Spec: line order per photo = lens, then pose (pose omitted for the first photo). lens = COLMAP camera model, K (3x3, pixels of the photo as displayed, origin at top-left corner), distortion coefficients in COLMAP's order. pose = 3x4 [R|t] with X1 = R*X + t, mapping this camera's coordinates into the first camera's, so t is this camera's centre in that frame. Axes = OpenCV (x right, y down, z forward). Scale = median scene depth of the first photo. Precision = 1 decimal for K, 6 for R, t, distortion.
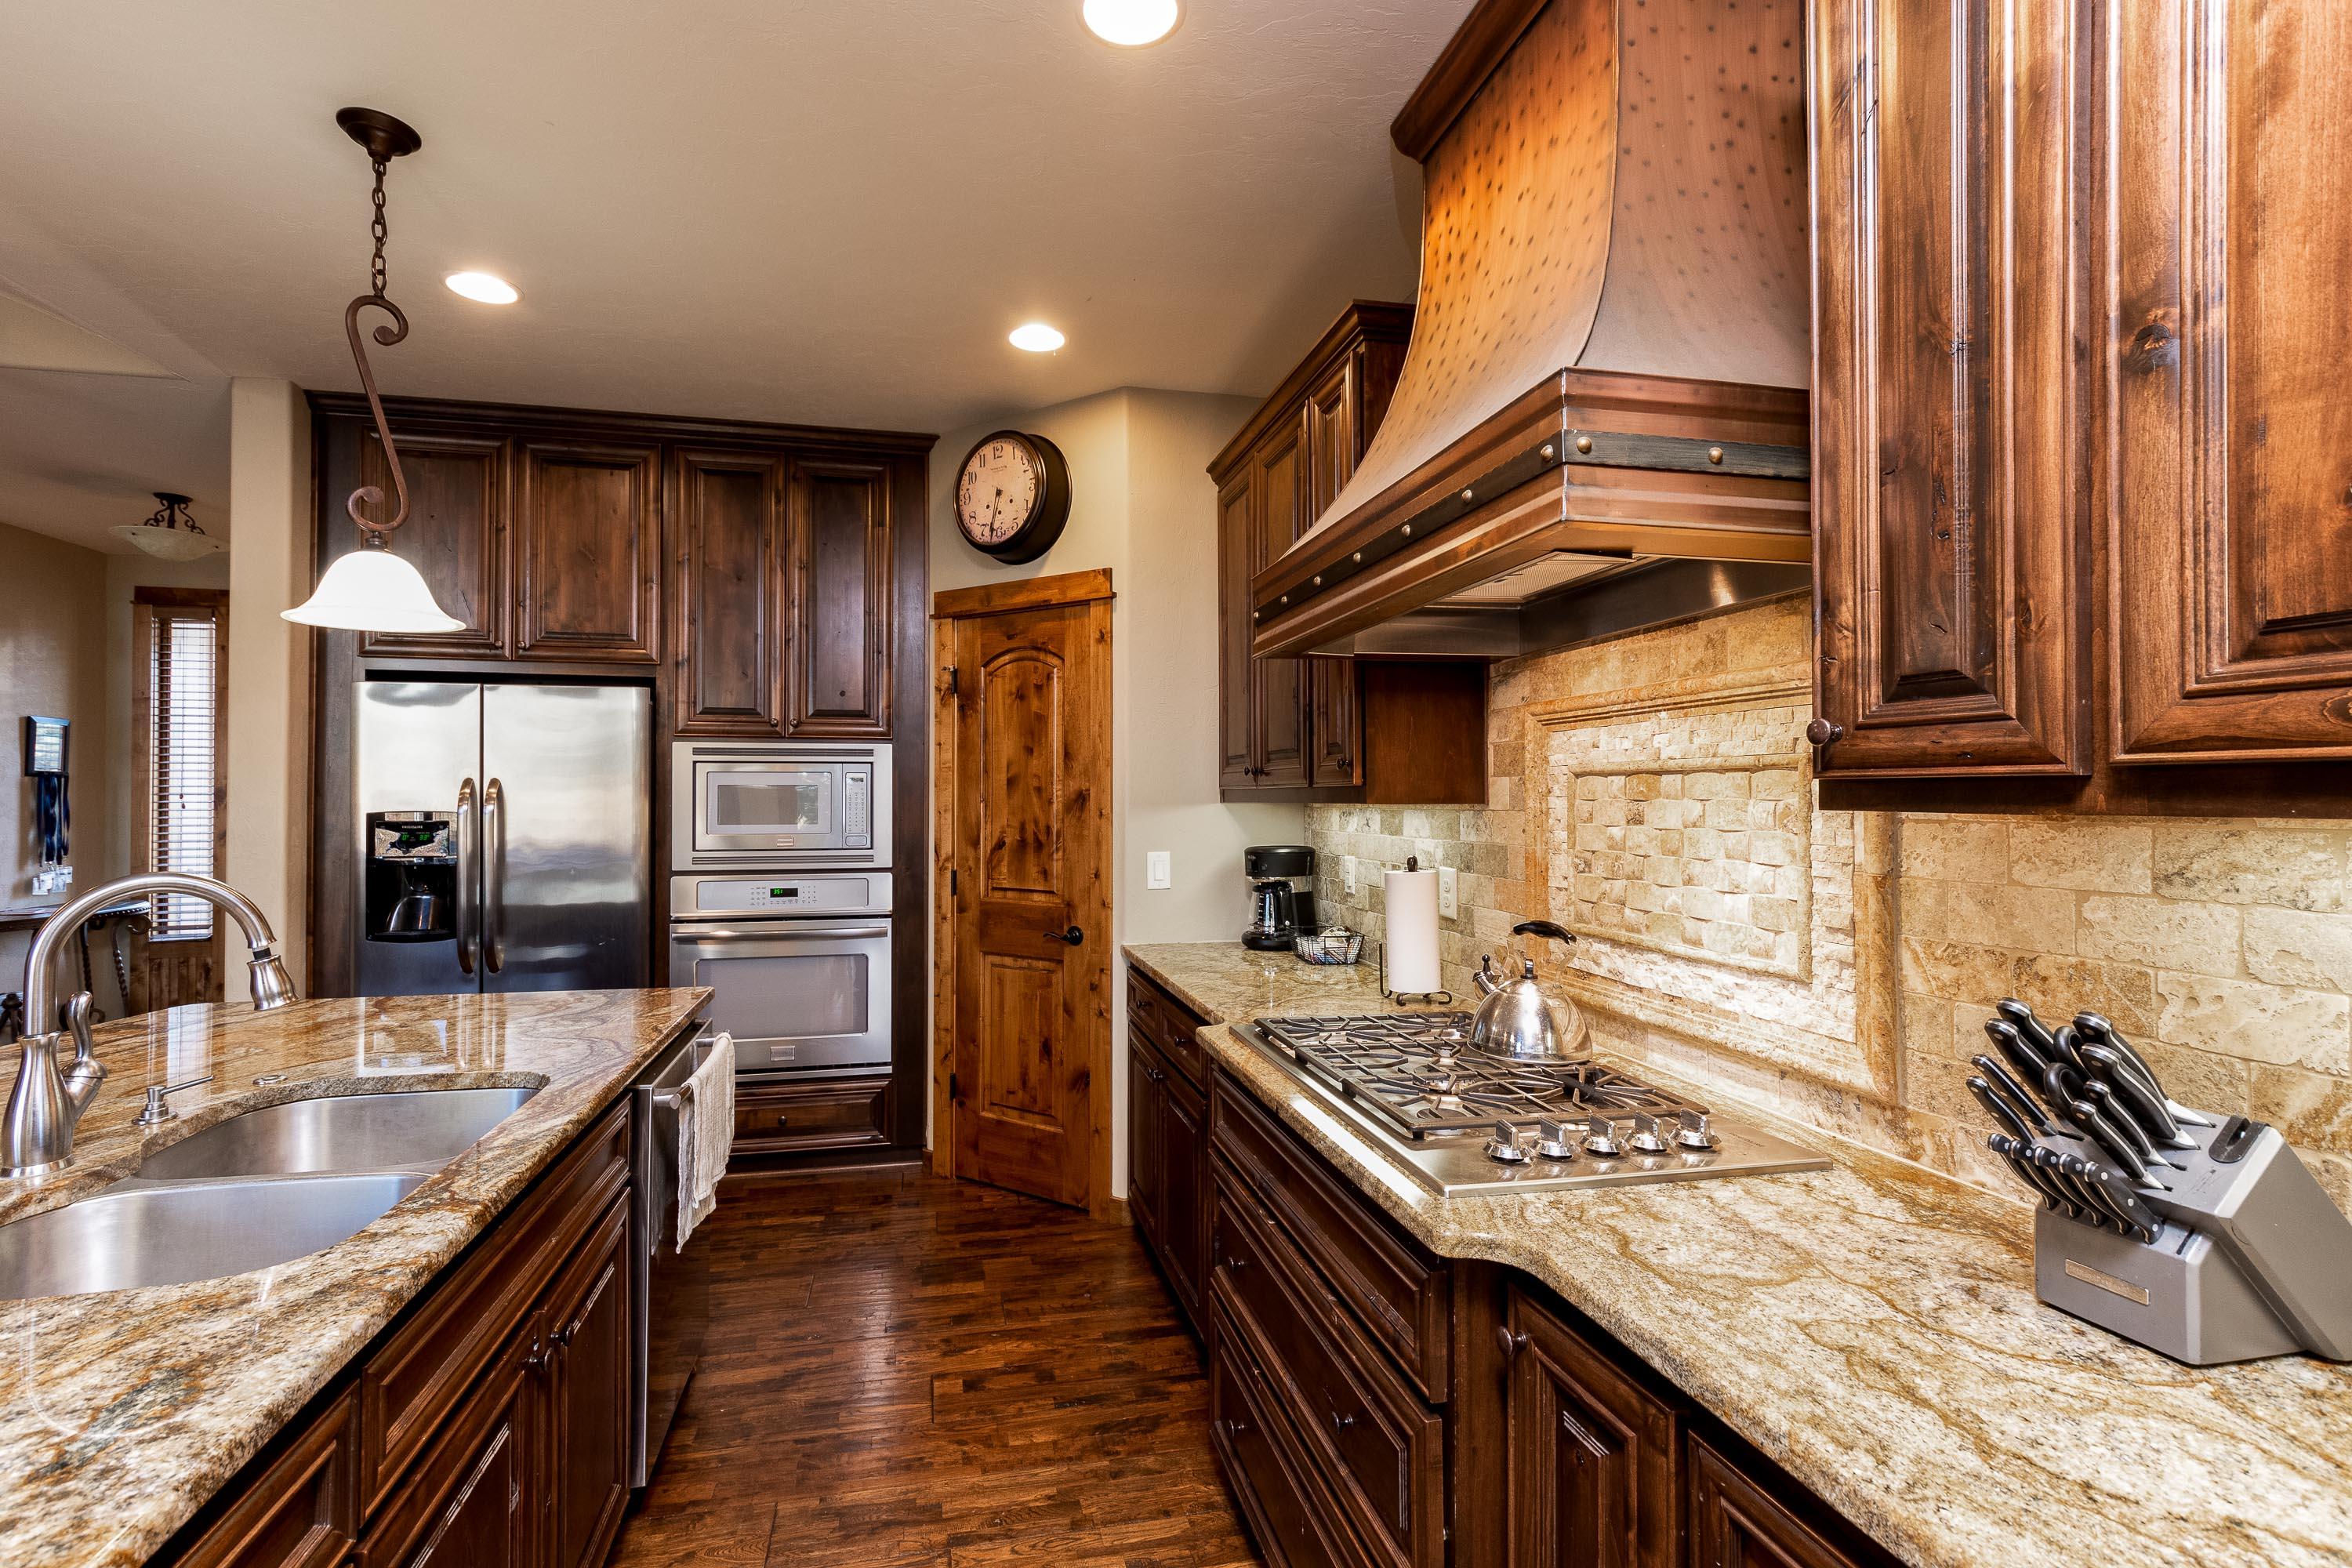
lens RADIAL K [[1054.1, 0, 1133.4], [0, 1054.1, 785.9], [0, 0, 1]] dist [0.005154, -0.002087]
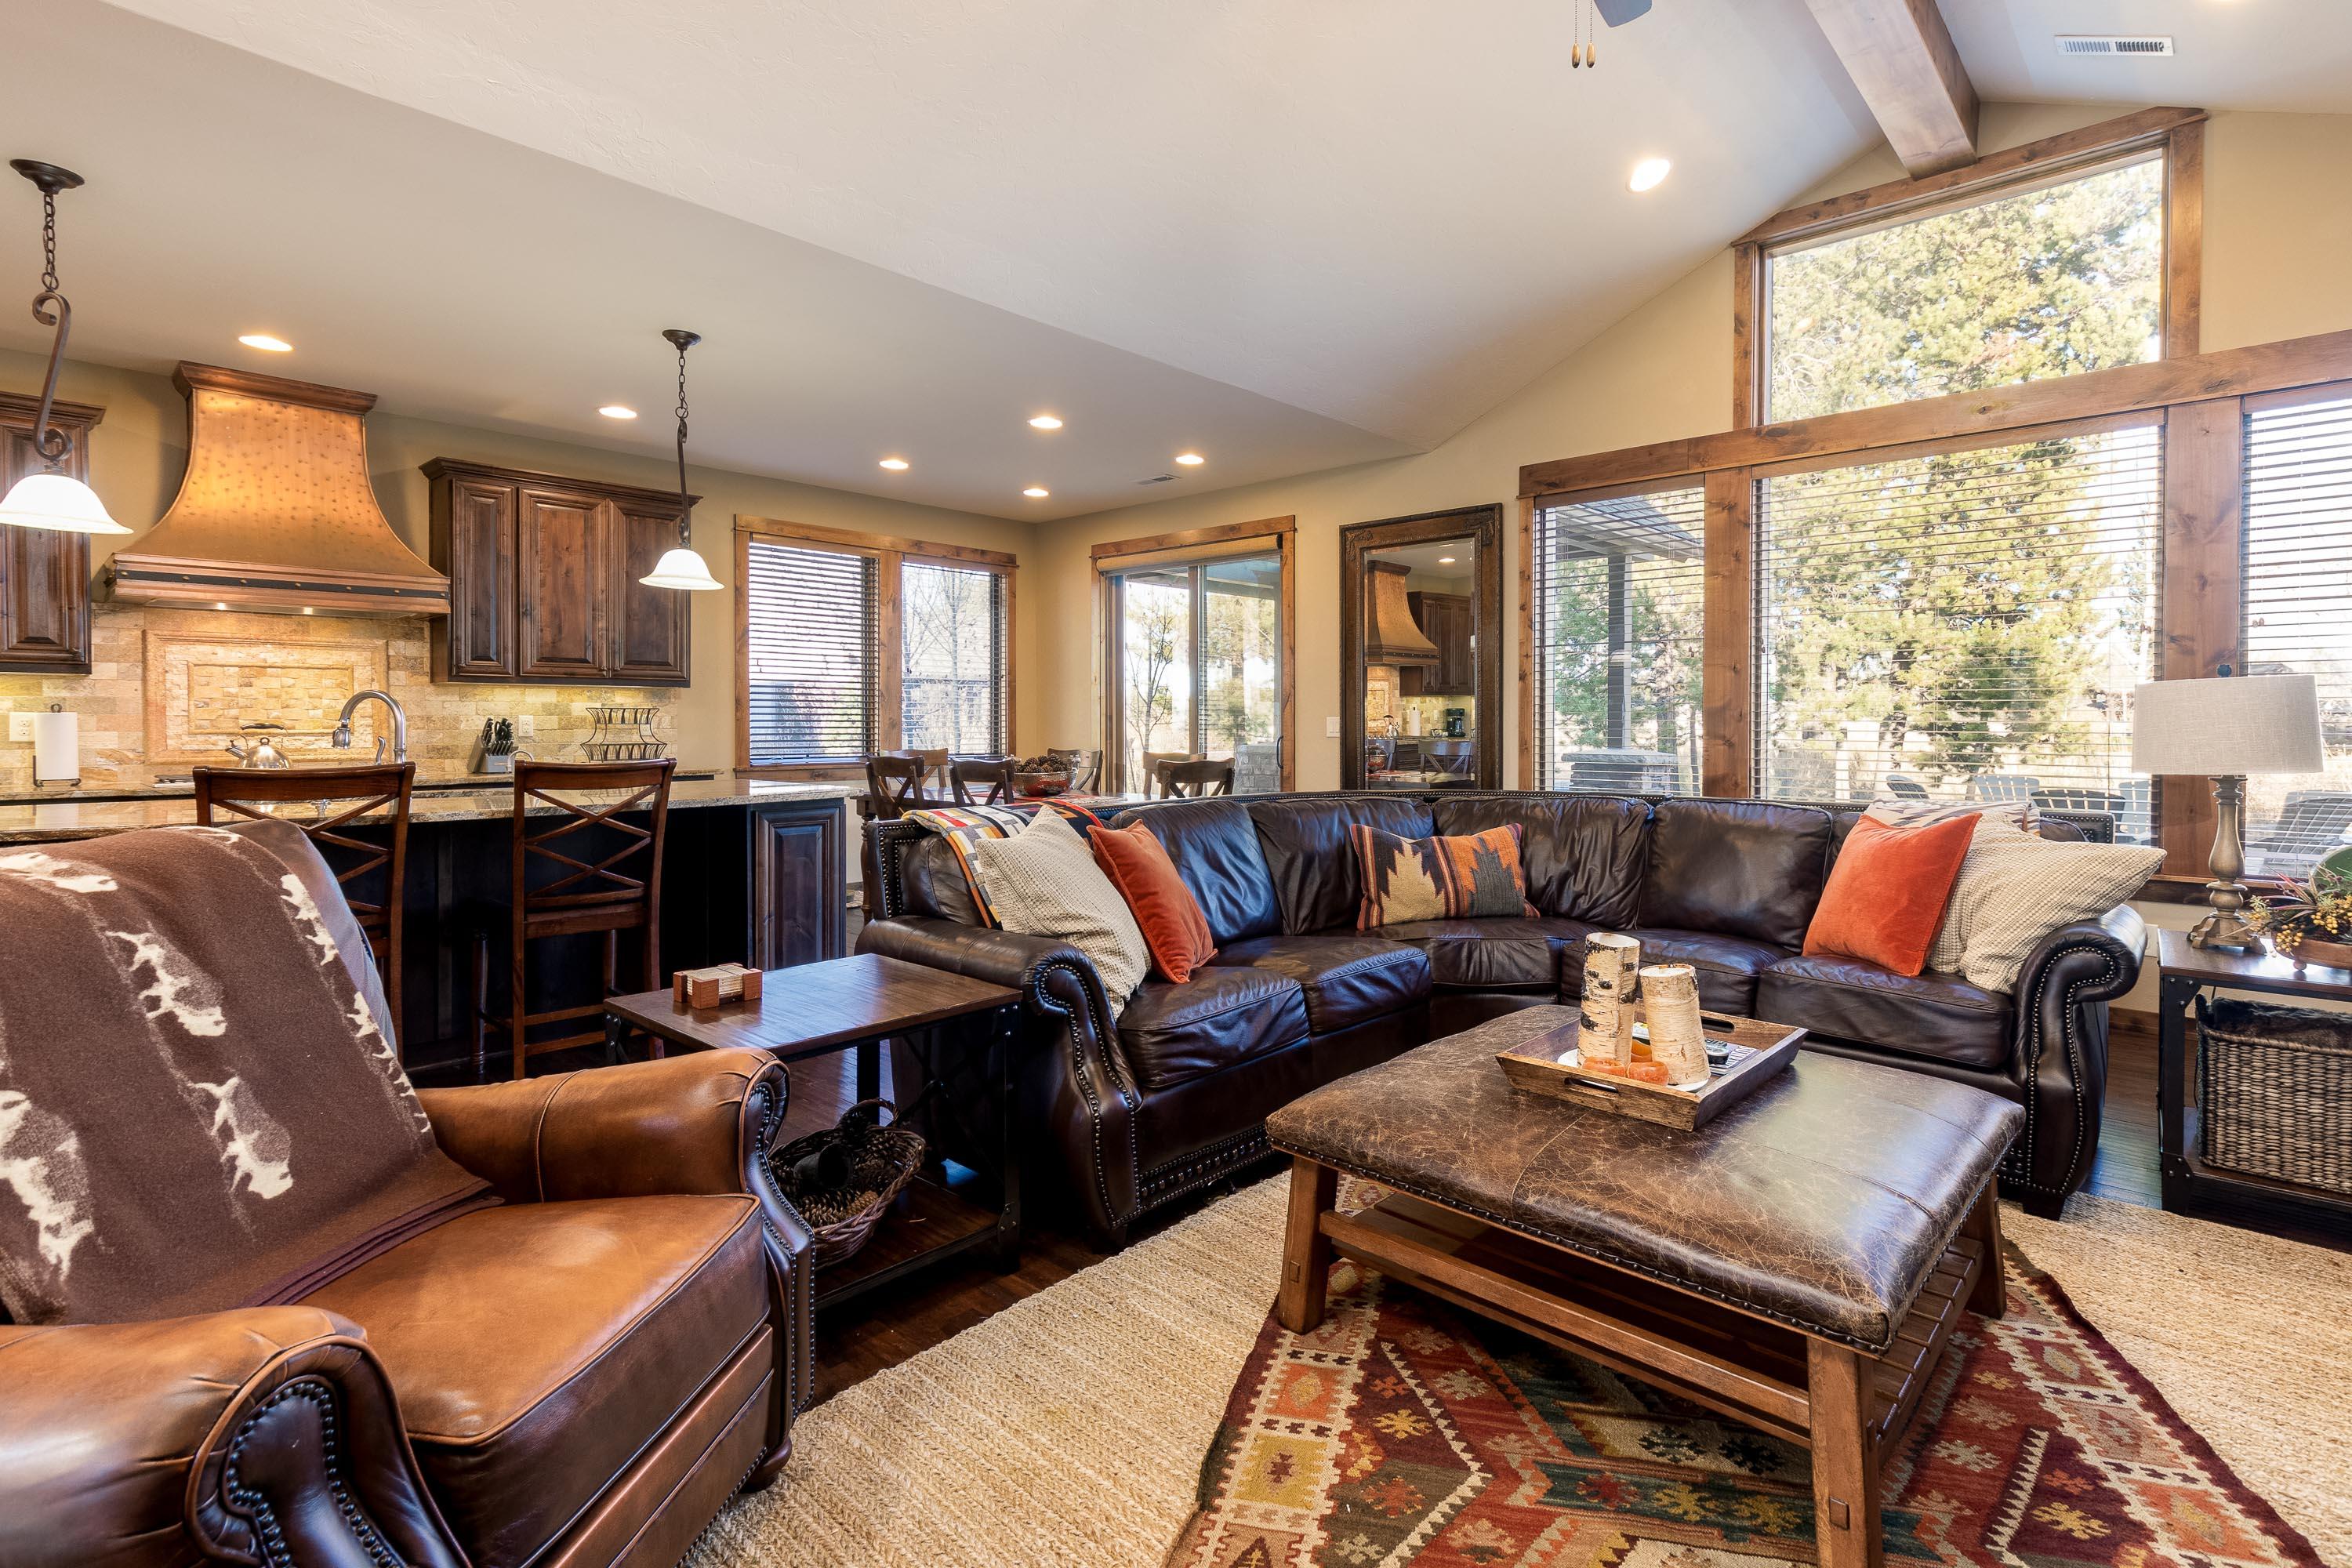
lens RADIAL K [[1129.2, 0, 1246.0], [0, 1129.2, 722.3], [0, 0, 1]] dist [0.000033, -0.001152]
pose [[-0.588738, -0.003721, 0.808315, -2.718678], [-0.012457, 0.999912, -0.004470, 0.090271], [-0.808228, -0.012701, -0.588733, 0.560293]]
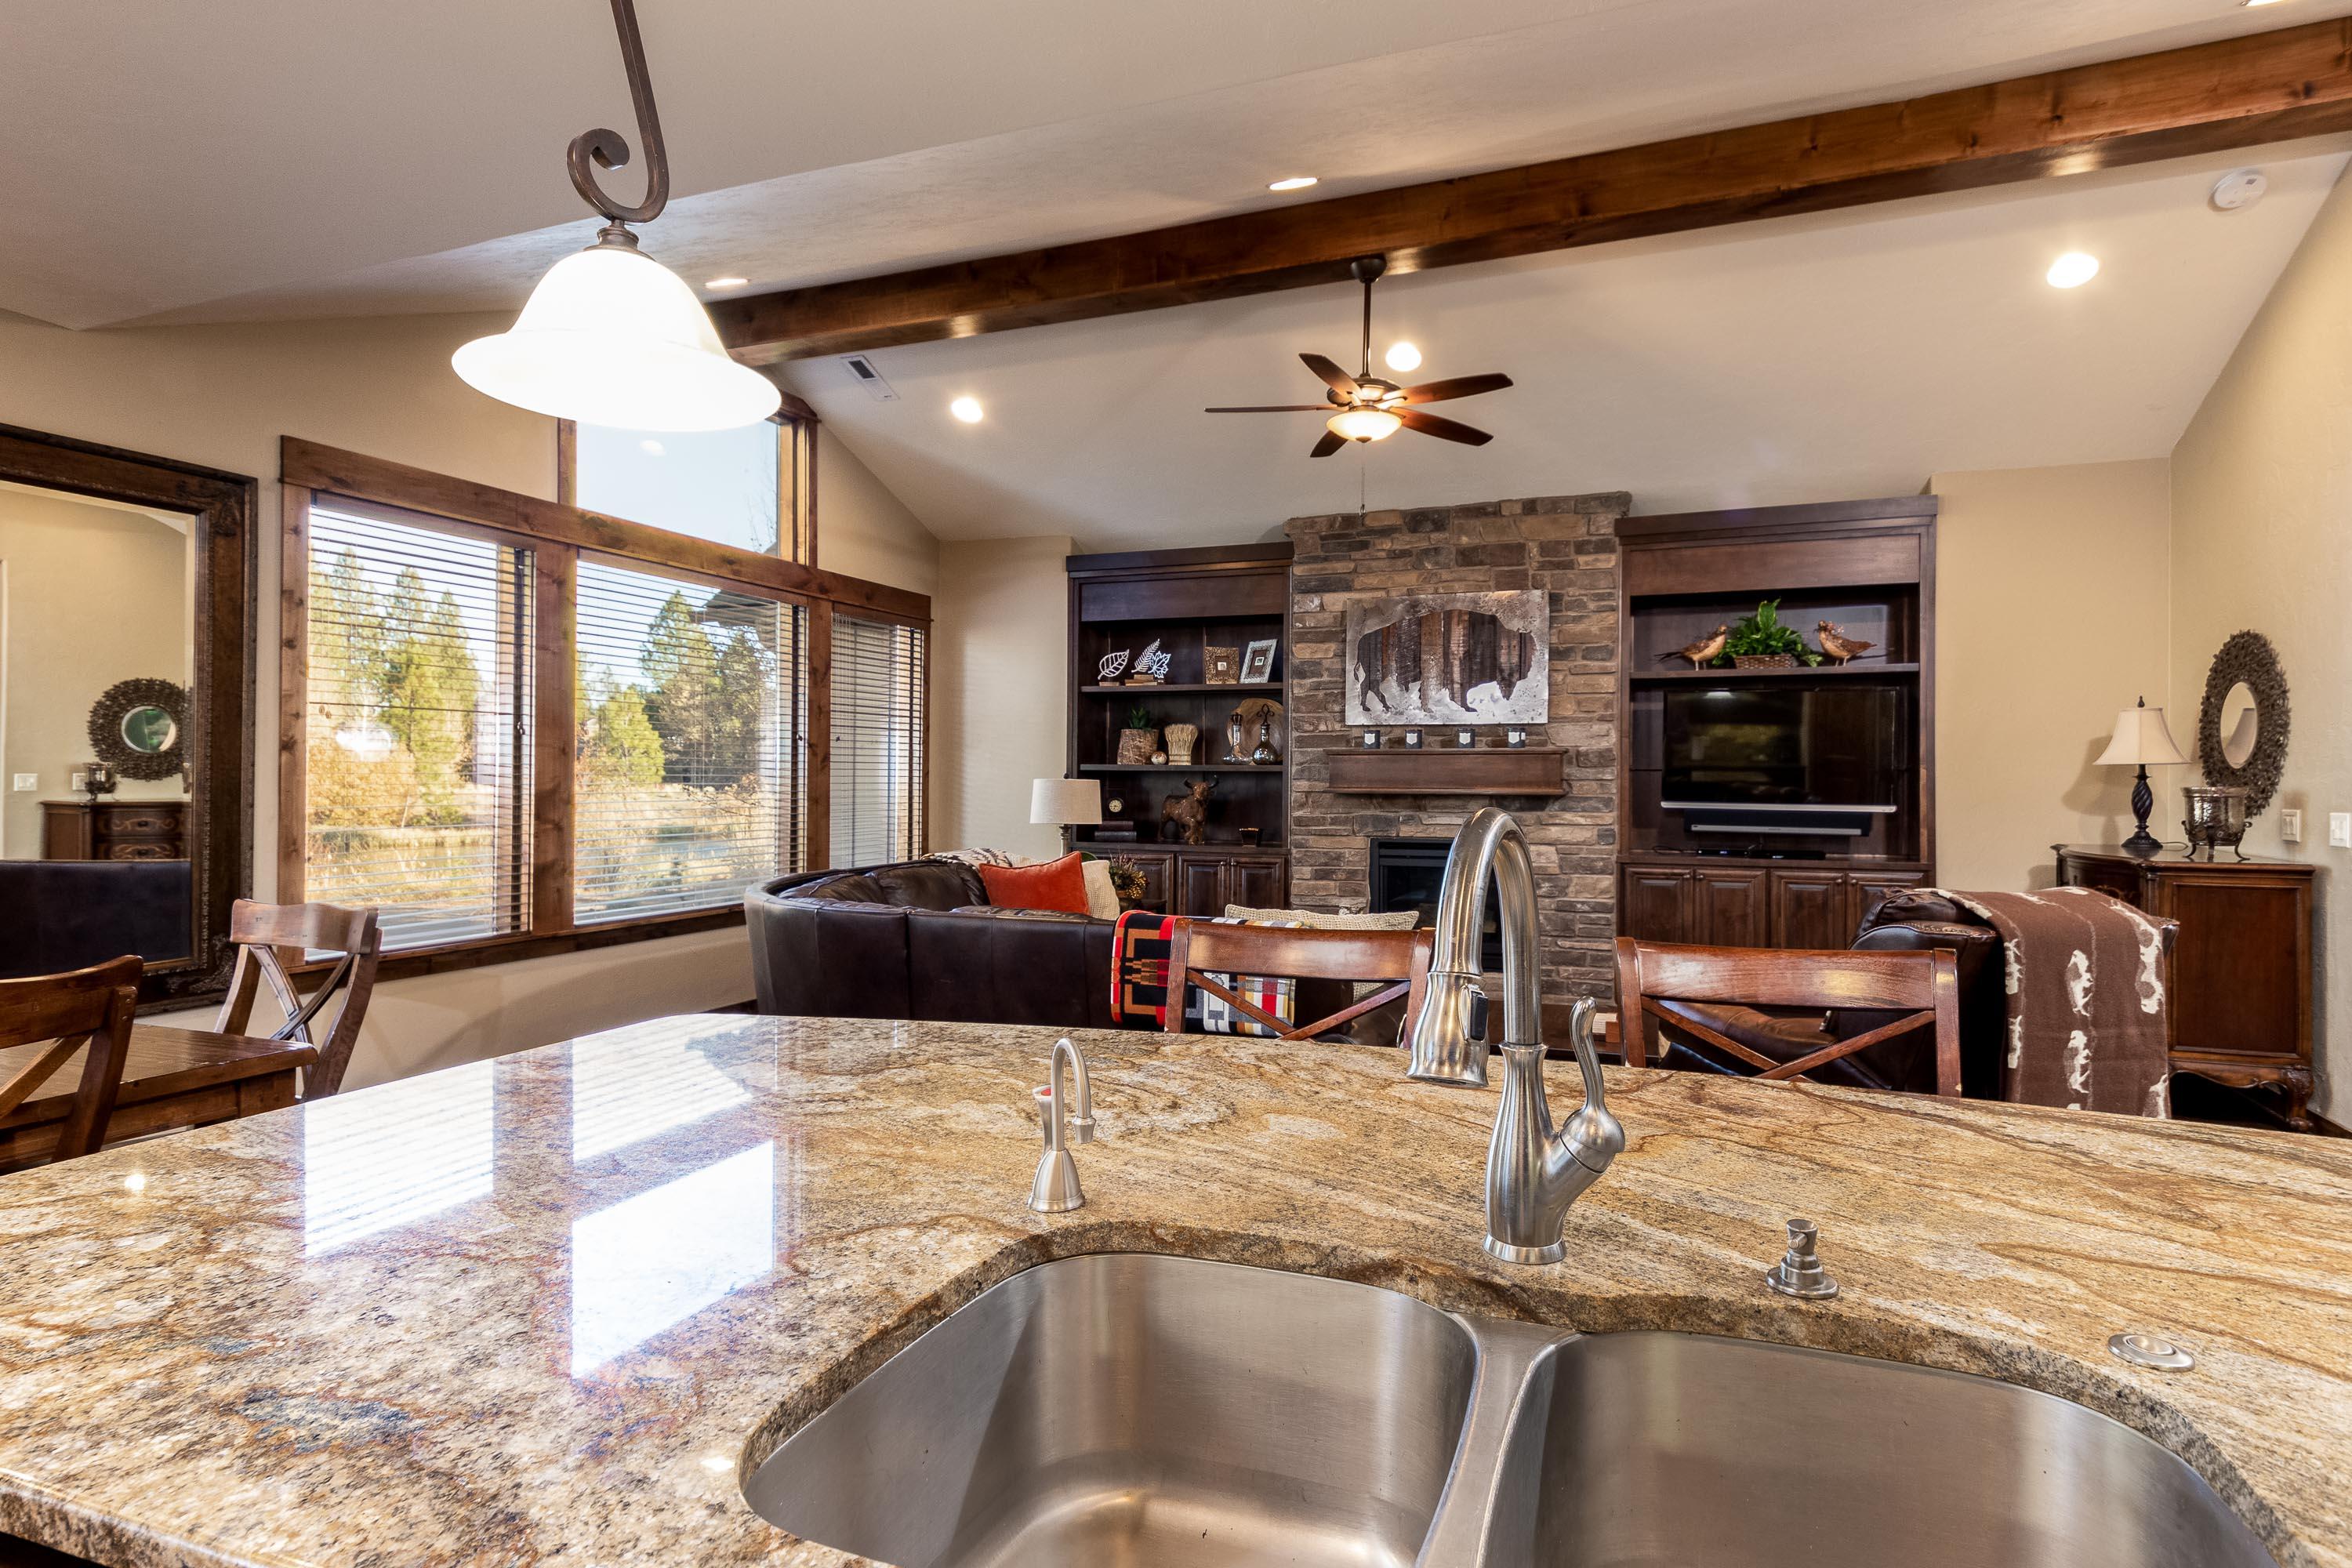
lens RADIAL K [[1129.2, 0, 1271.3], [0, 1129.2, 782.7], [0, 0, 1]] dist [0.000033, -0.001152]
pose [[-0.499395, -0.000183, -0.866374, -0.202520], [0.008222, 0.999954, -0.004950, 0.045250], [0.866335, -0.009596, -0.499371, 0.720260]]
